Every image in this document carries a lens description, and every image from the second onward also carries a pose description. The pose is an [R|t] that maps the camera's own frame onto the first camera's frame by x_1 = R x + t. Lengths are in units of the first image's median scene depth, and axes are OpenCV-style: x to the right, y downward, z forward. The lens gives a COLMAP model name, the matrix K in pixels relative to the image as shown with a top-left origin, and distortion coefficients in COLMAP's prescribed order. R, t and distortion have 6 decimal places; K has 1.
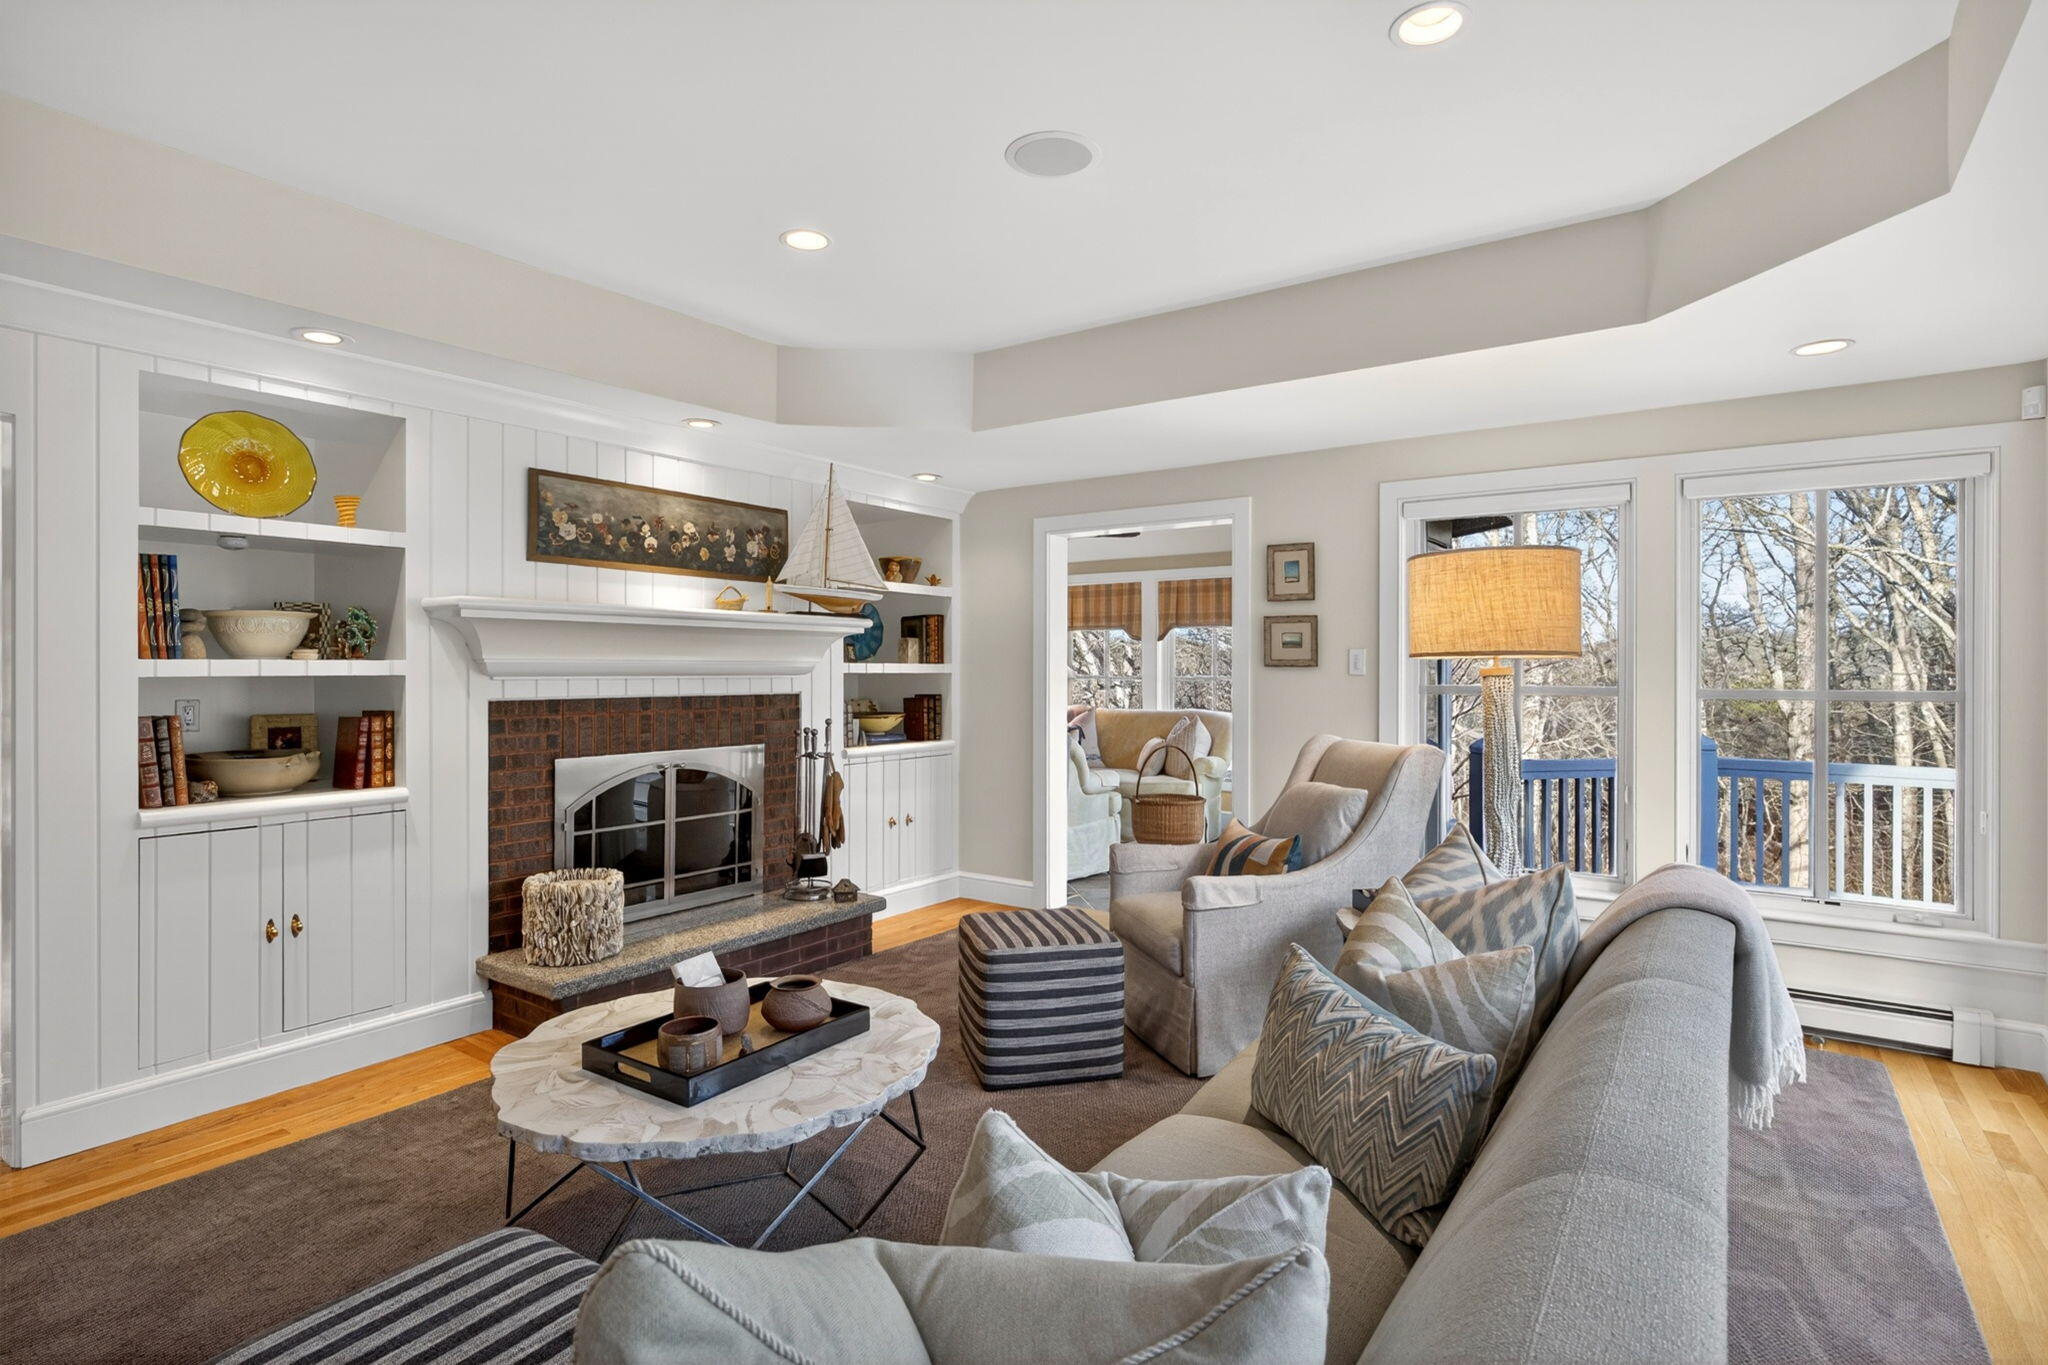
lens RADIAL K [[996.4, 0, 1027.3], [0, 996.4, 660.5], [0, 0, 1]] dist [-0.021661, 0.000192]
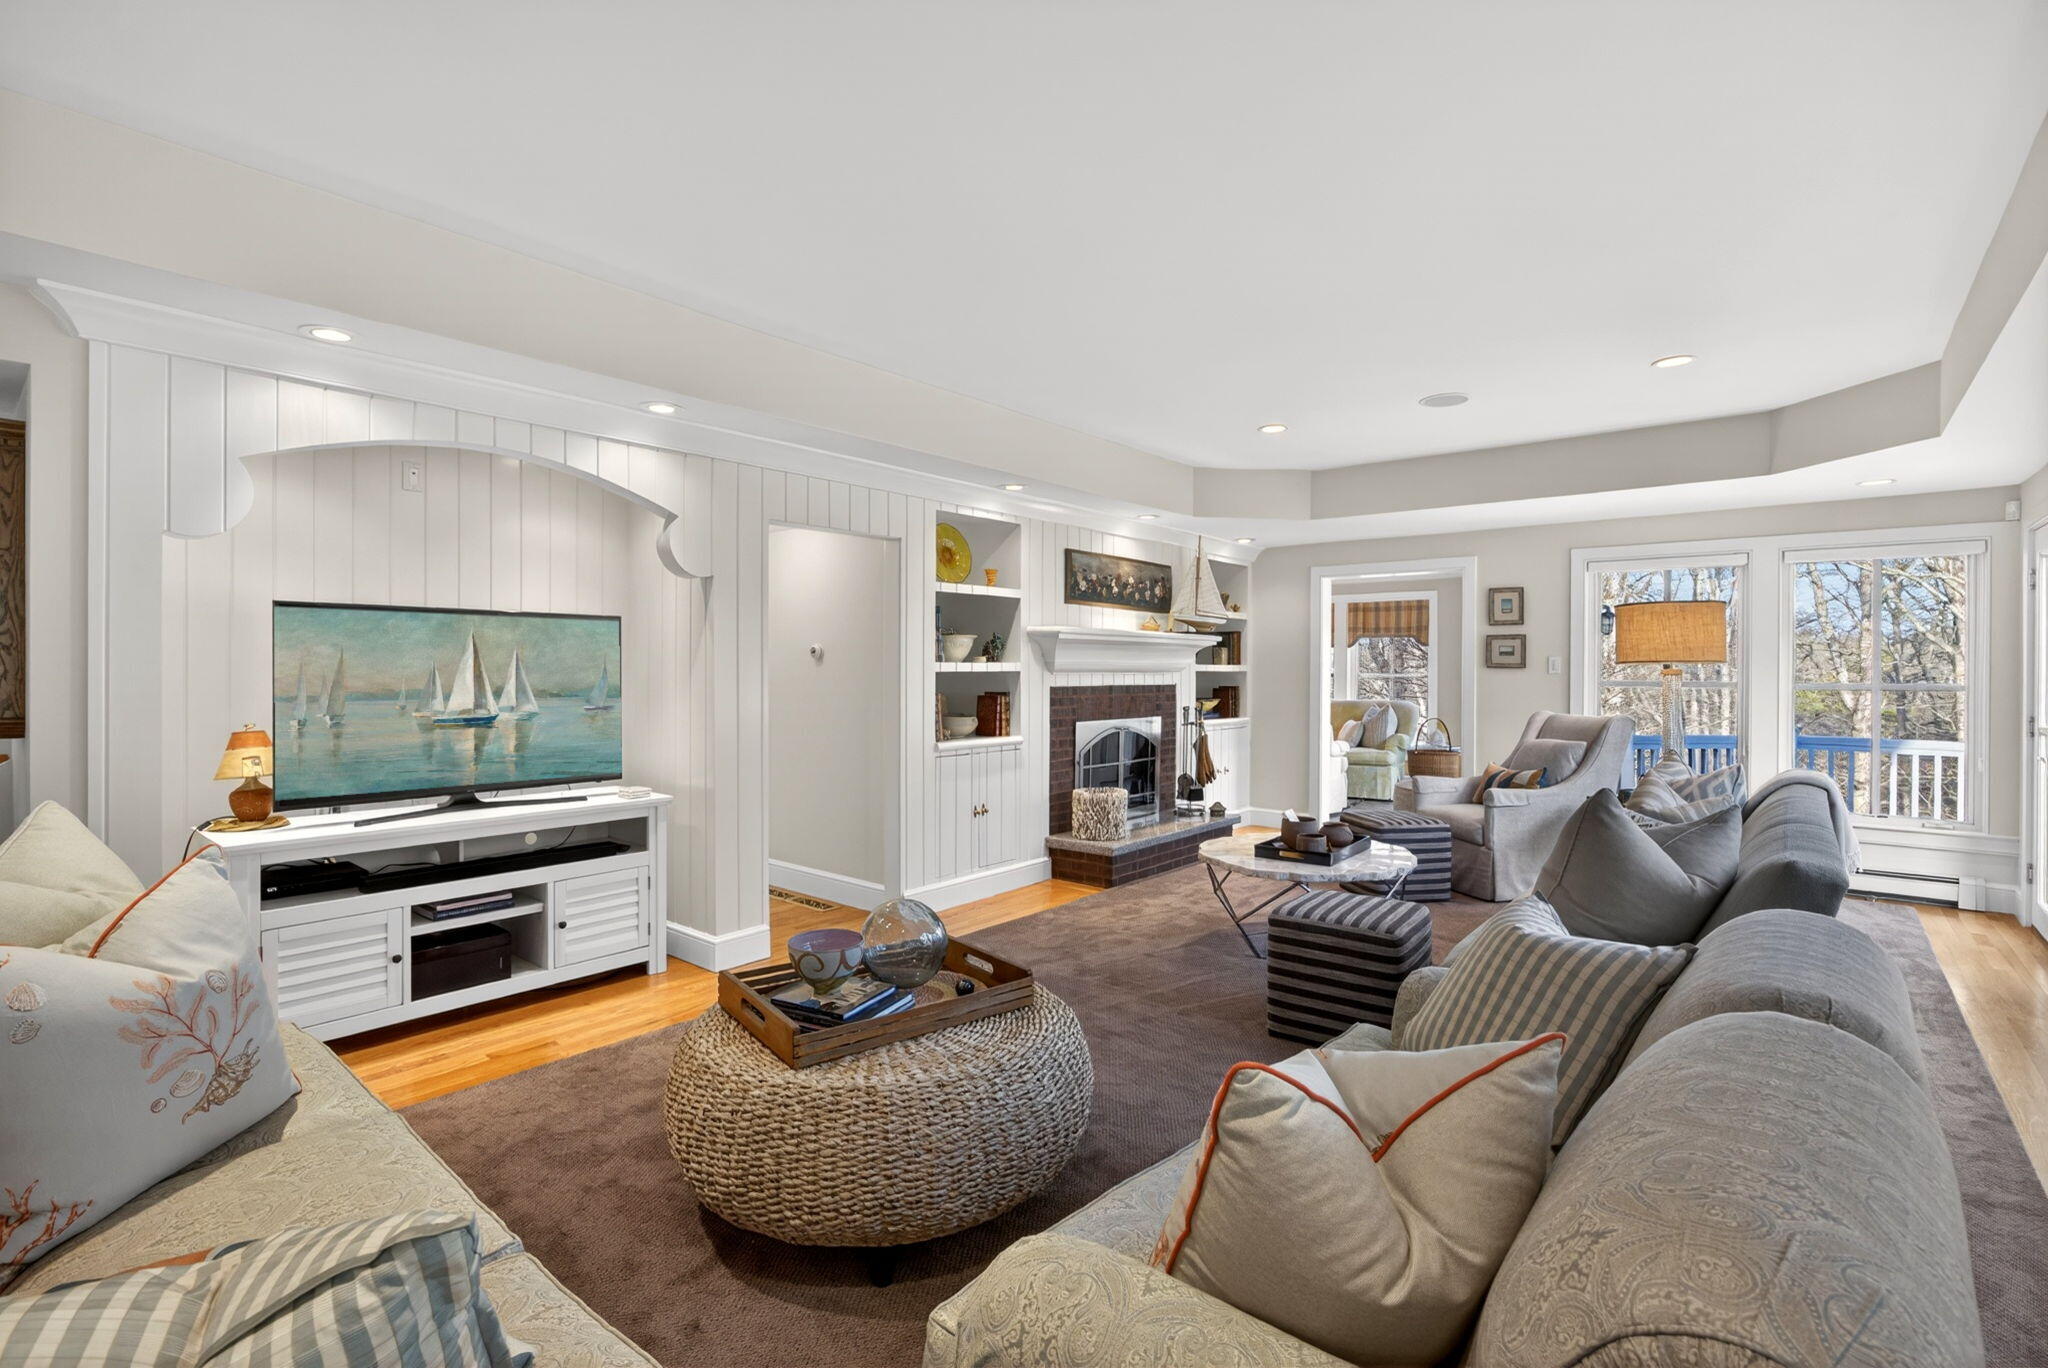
lens RADIAL K [[936.4, 0, 1042.3], [0, 936.4, 668.3], [0, 0, 1]] dist [0.000045, 0.000079]
pose [[0.998466, 0.003466, -0.055265, -0.393449], [-0.002906, 0.999944, 0.010219, -0.006345], [0.055298, -0.010043, 0.998419, -0.510395]]
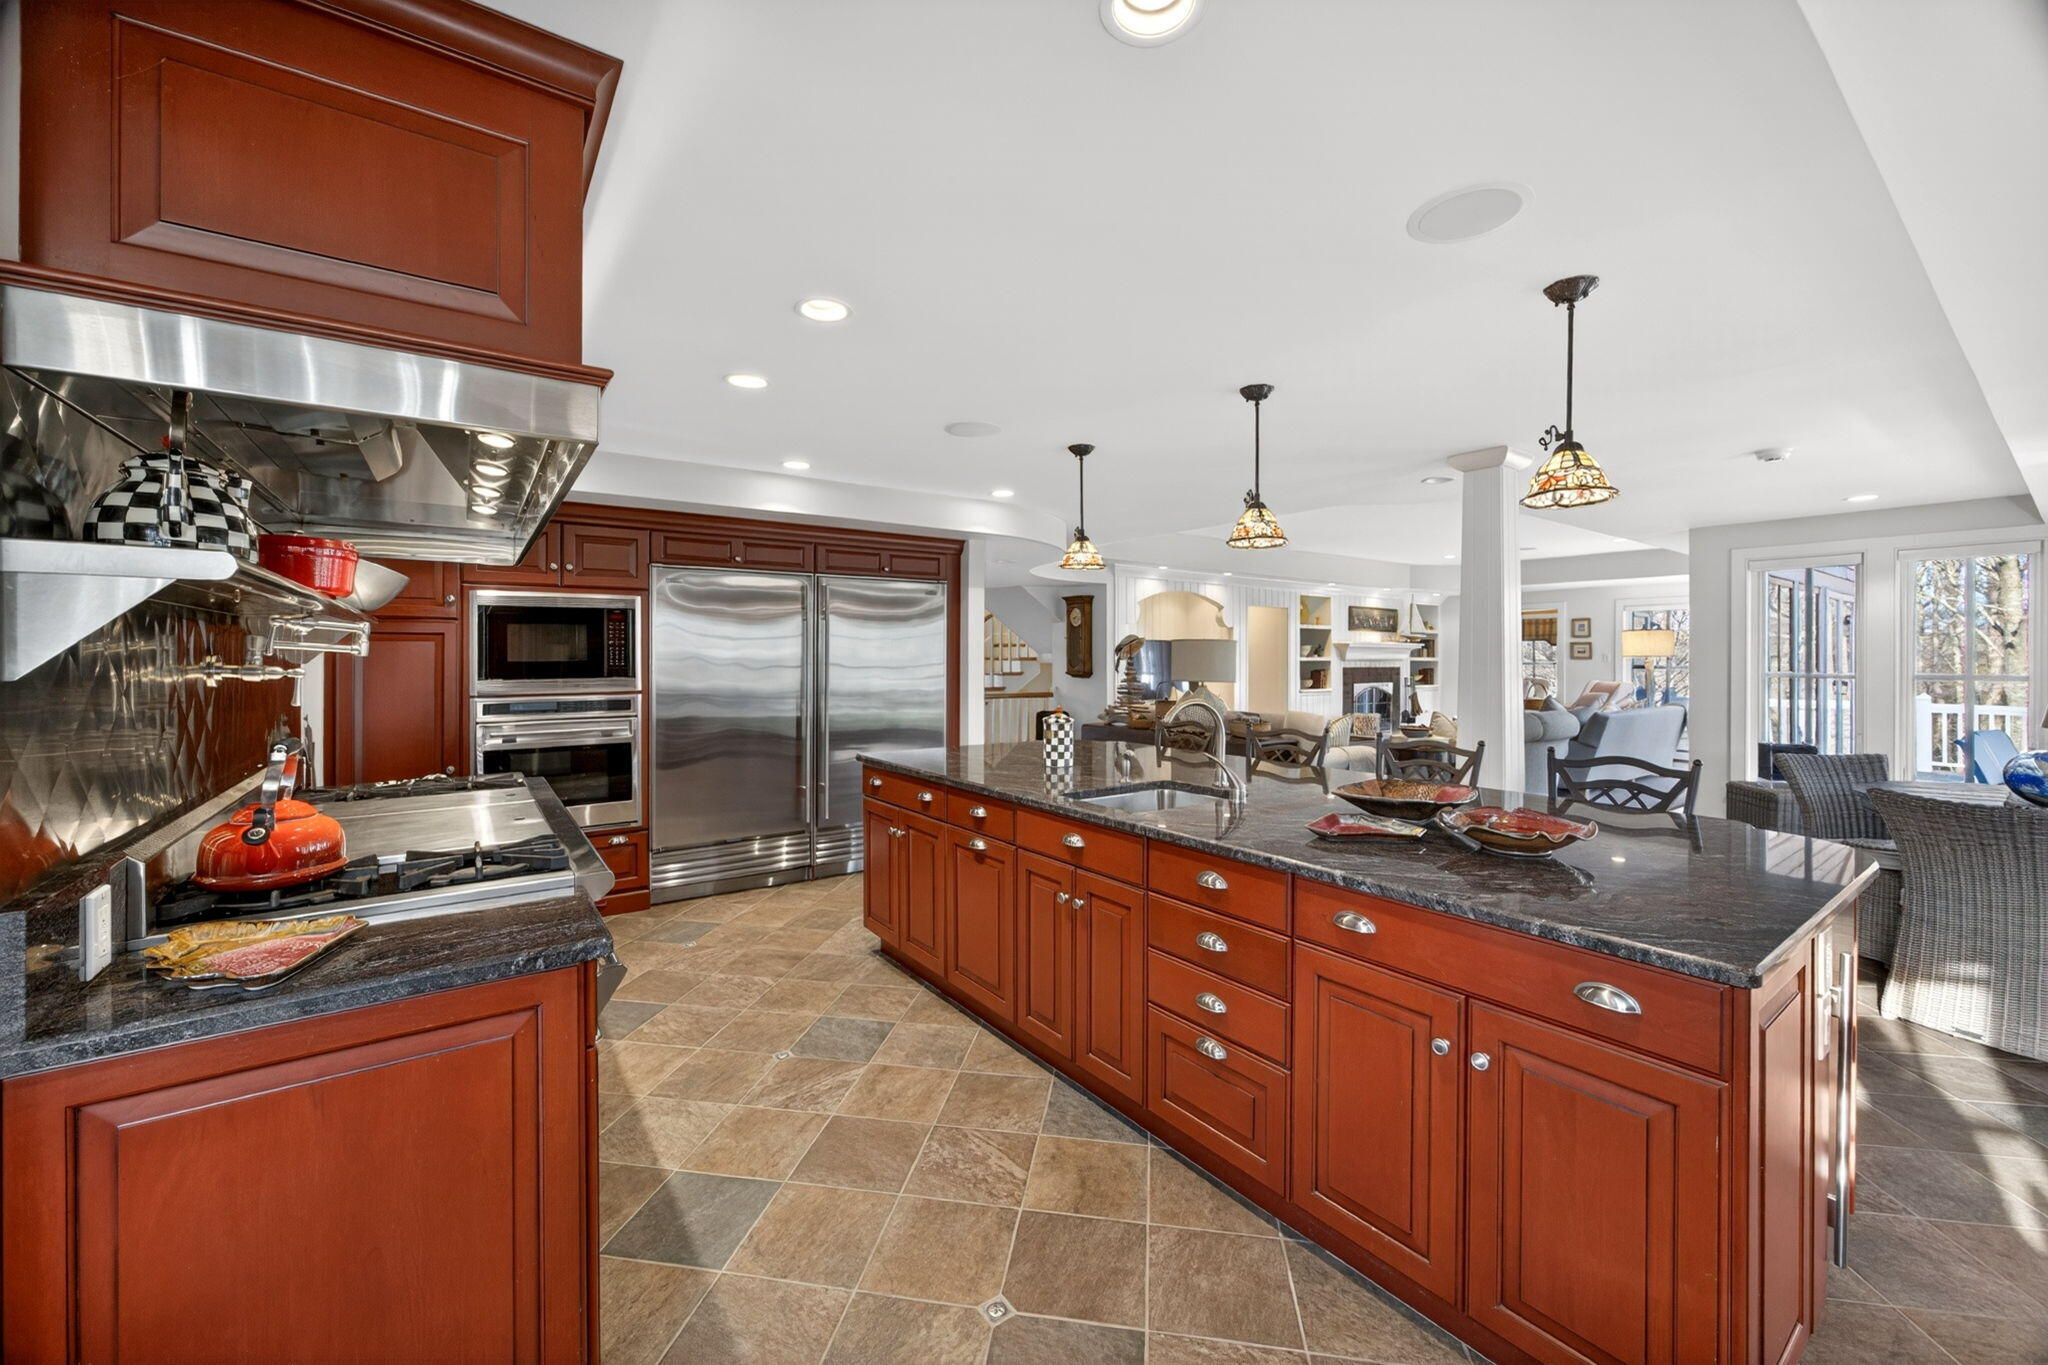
lens RADIAL K [[798.6, 0, 1031.0], [0, 798.6, 656.1], [0, 0, 1]] dist [-0.002316, -0.000410]
pose [[0.951973, 0.001030, -0.306181, -0.629049], [0.000274, 0.999991, 0.004216, -0.014075], [0.306182, -0.004098, 0.951964, -1.959131]]
